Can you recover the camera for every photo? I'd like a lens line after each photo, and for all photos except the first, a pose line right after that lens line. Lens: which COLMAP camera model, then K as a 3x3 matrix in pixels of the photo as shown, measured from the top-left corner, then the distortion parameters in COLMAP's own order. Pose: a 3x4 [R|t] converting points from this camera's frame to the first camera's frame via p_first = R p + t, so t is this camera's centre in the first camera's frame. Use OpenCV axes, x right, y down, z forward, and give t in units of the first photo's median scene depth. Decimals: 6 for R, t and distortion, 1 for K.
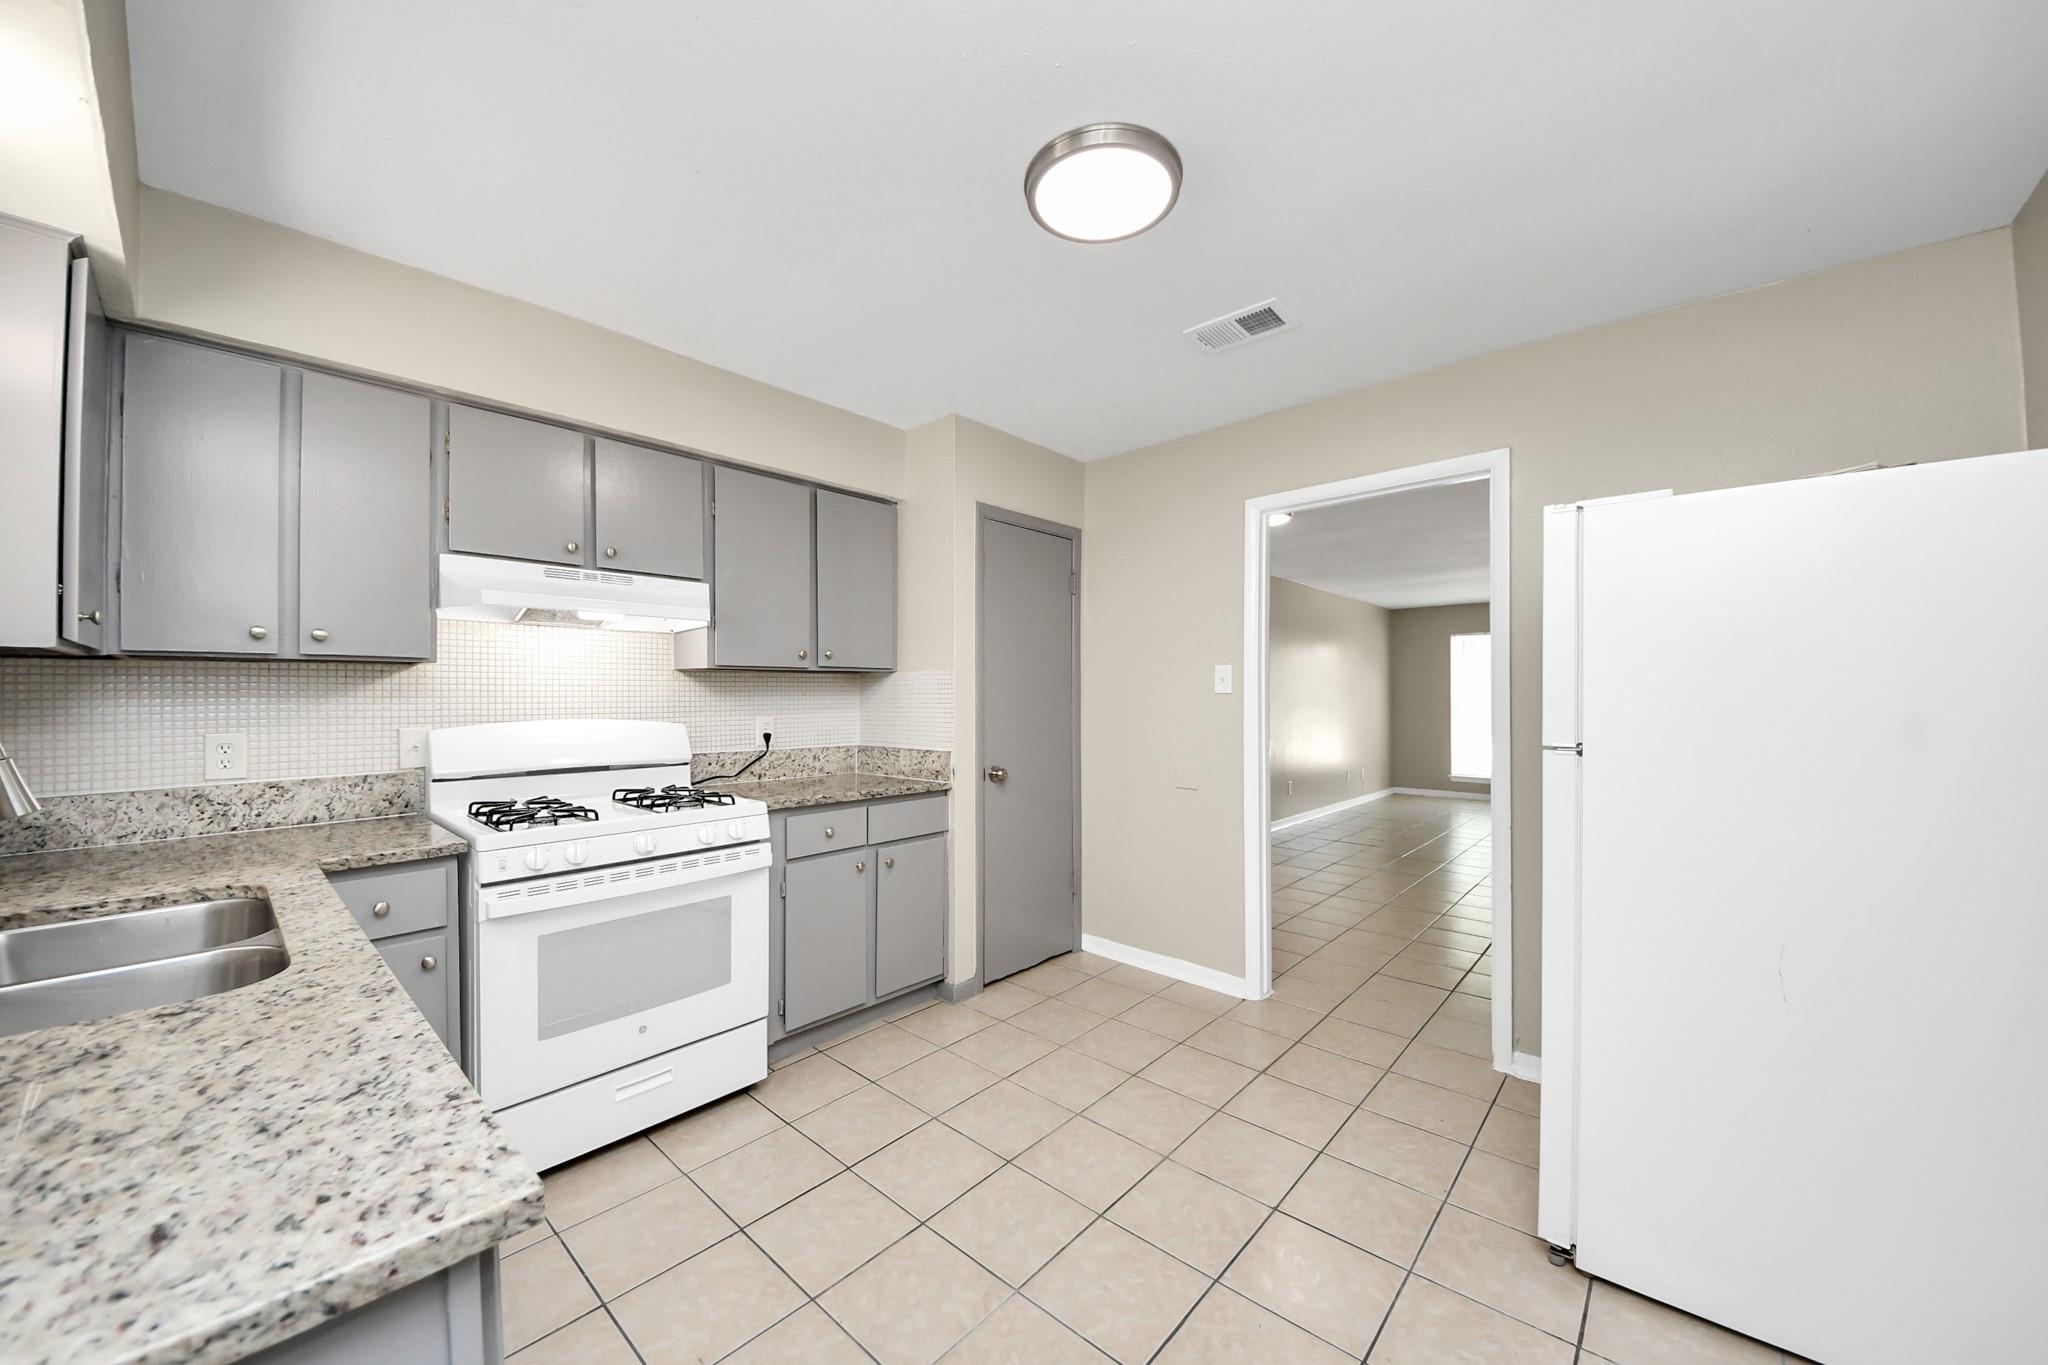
lens RADIAL K [[732.5, 0, 1027.8], [0, 732.5, 686.5], [0, 0, 1]] dist [0.019127, -0.013504]
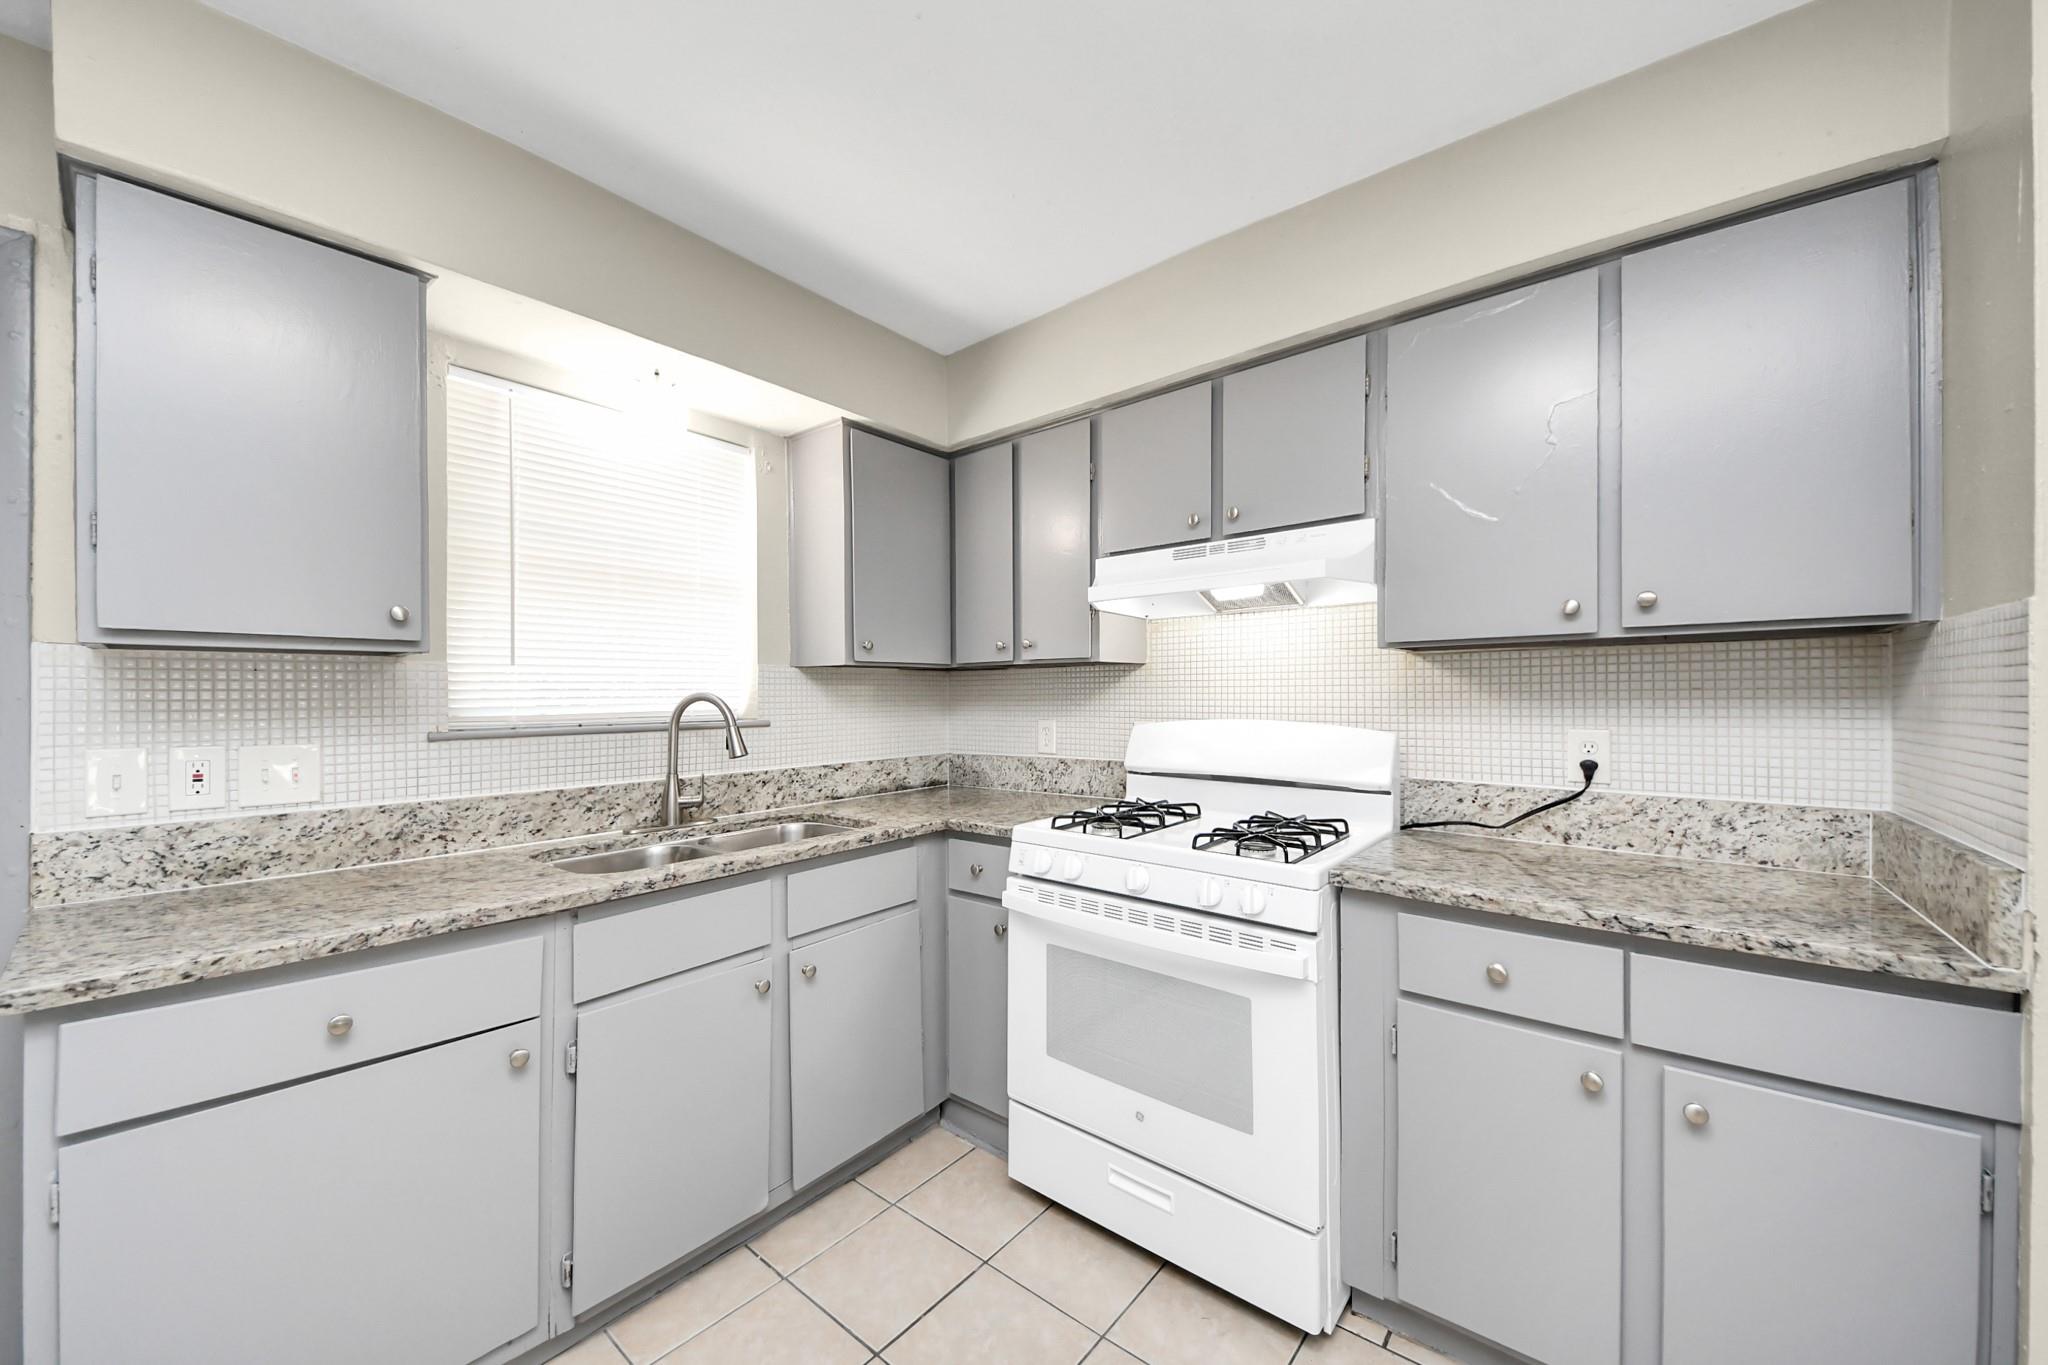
lens RADIAL K [[726.9, 0, 990.8], [0, 726.9, 686.2], [0, 0, 1]] dist [0.000405, -0.010532]
pose [[0.029897, -0.010198, -0.999501, 0.227442], [0.012685, 0.999871, -0.009823, 0.011313], [0.999472, -0.012385, 0.030023, 0.747475]]
